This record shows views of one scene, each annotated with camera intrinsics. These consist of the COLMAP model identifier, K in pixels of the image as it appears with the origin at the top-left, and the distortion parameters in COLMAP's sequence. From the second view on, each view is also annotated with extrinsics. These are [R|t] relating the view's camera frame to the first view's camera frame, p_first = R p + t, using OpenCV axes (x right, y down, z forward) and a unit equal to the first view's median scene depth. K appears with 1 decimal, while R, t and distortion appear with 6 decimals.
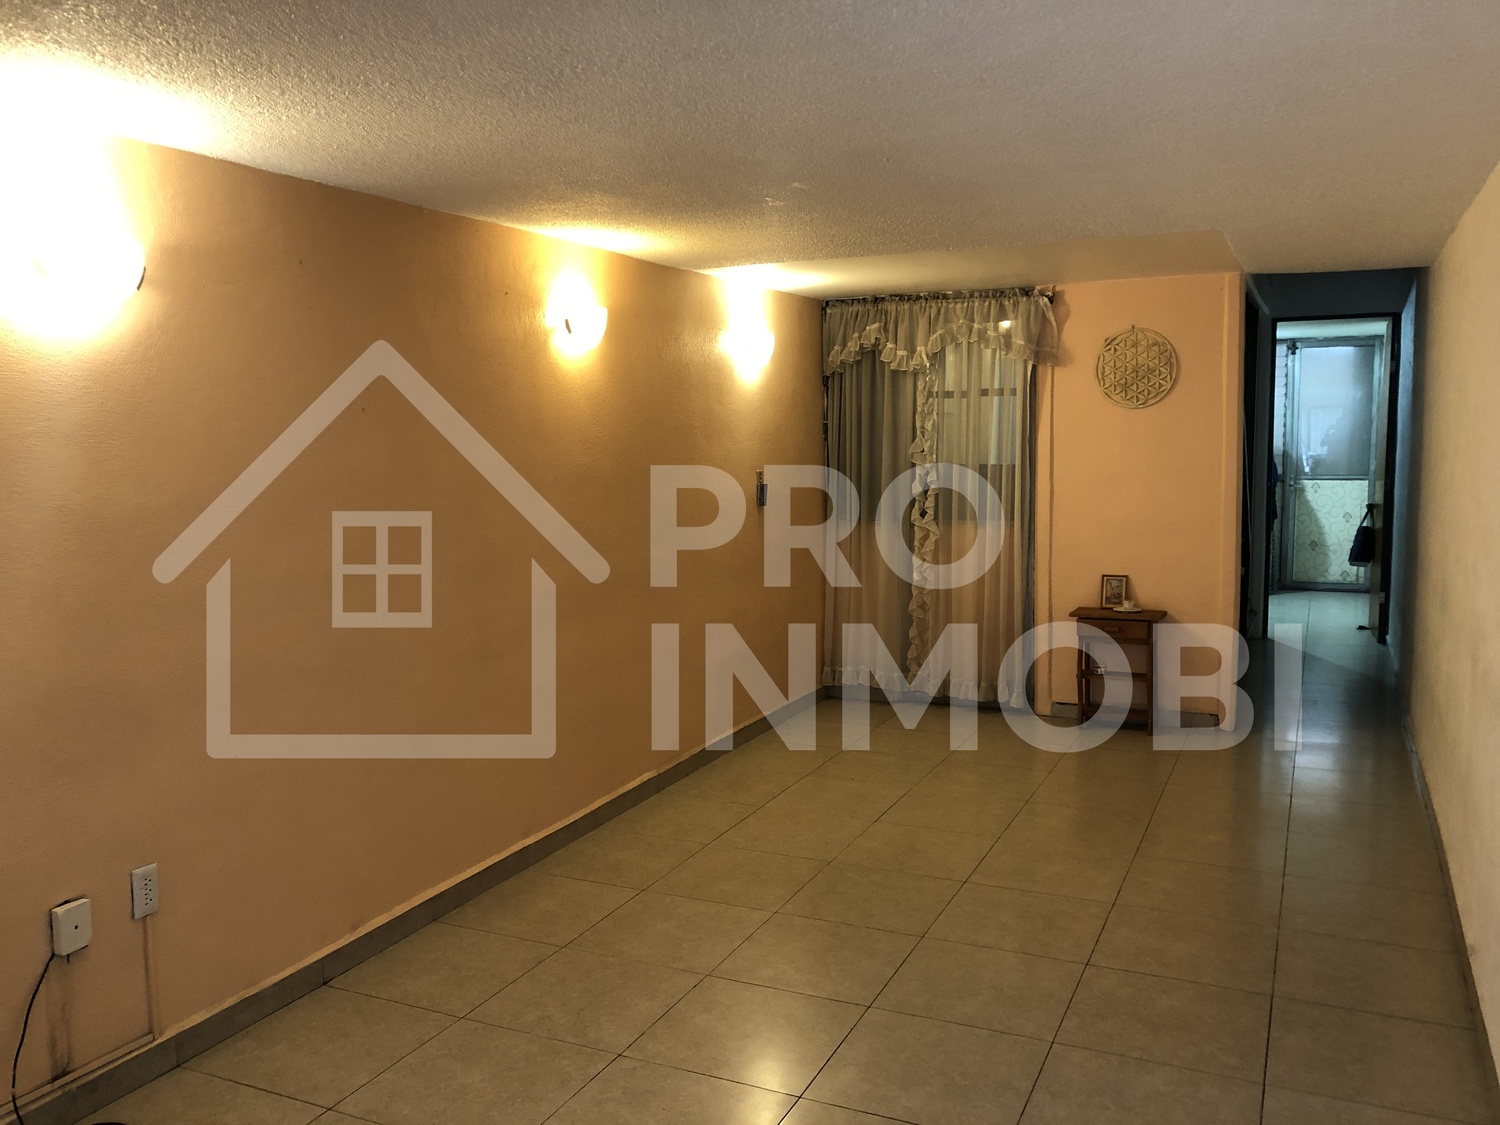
lens RADIAL K [[1237.0, 0, 750.0], [0, 1237.0, 562.5], [0, 0, 1]] dist [-0.004840, 0.002003]
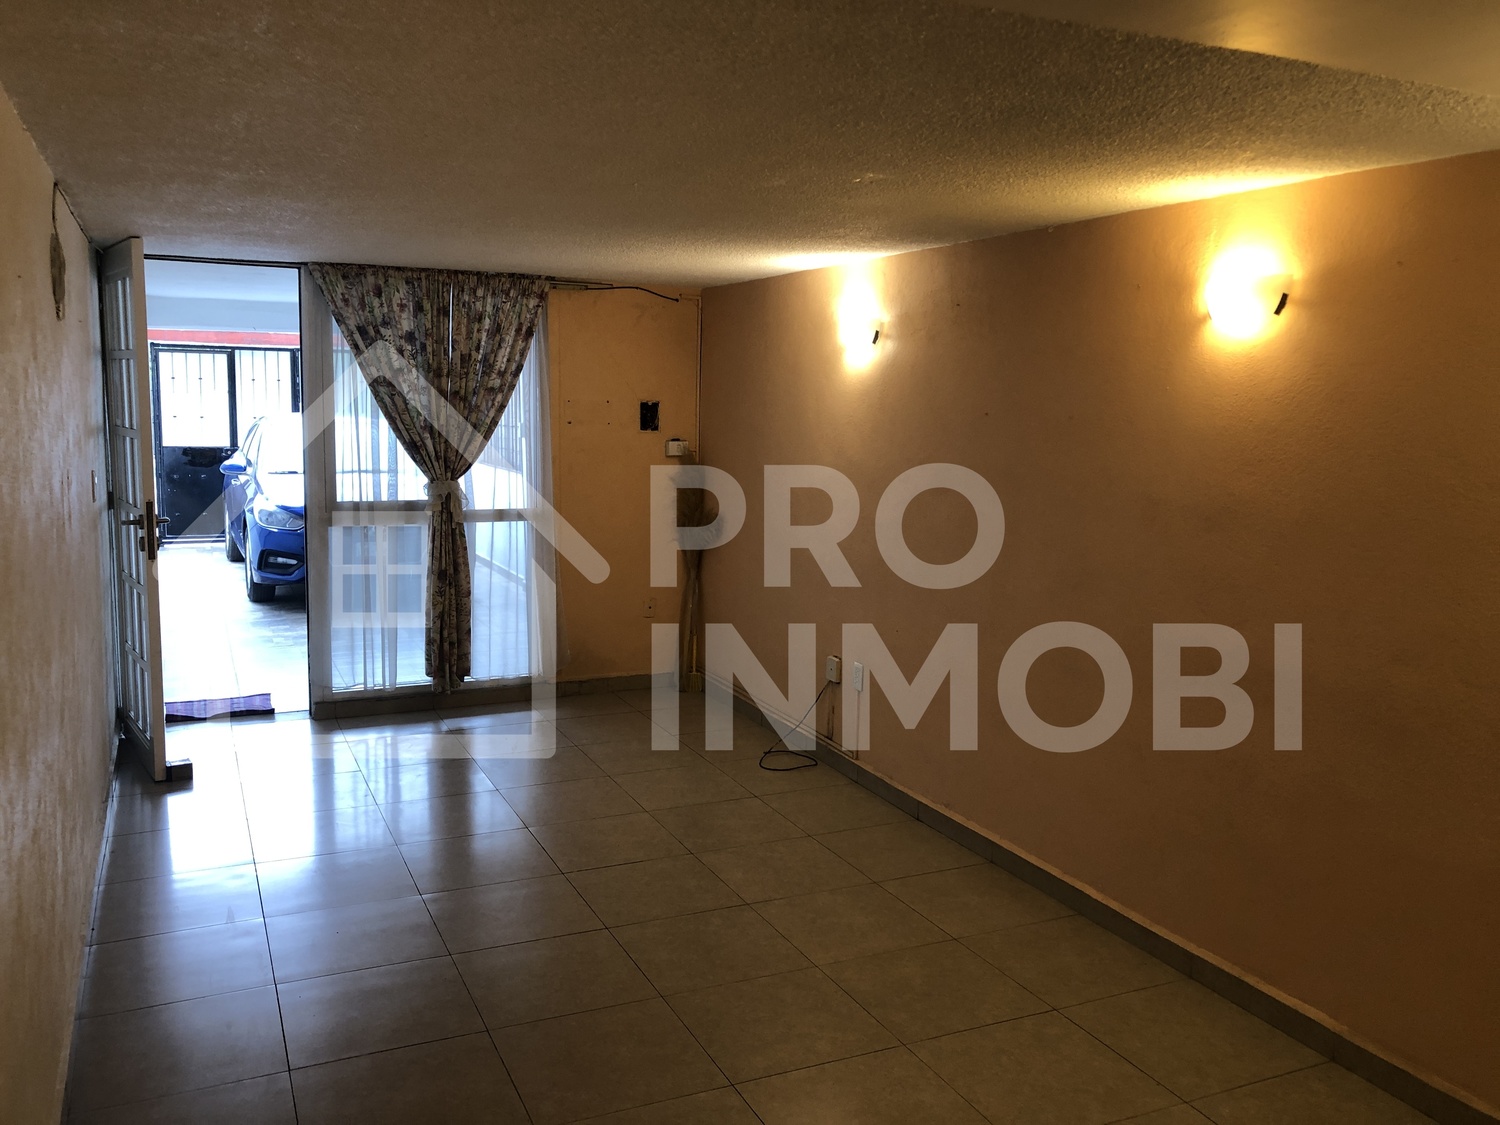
lens RADIAL K [[1237.0, 0, 750.0], [0, 1237.0, 562.5], [0, 0, 1]] dist [-0.004840, 0.002003]
pose [[-0.652761, 0.103820, -0.750416, 0.723188], [-0.093850, 0.971852, 0.216093, -0.206224], [0.751728, 0.211483, -0.624644, 1.496857]]
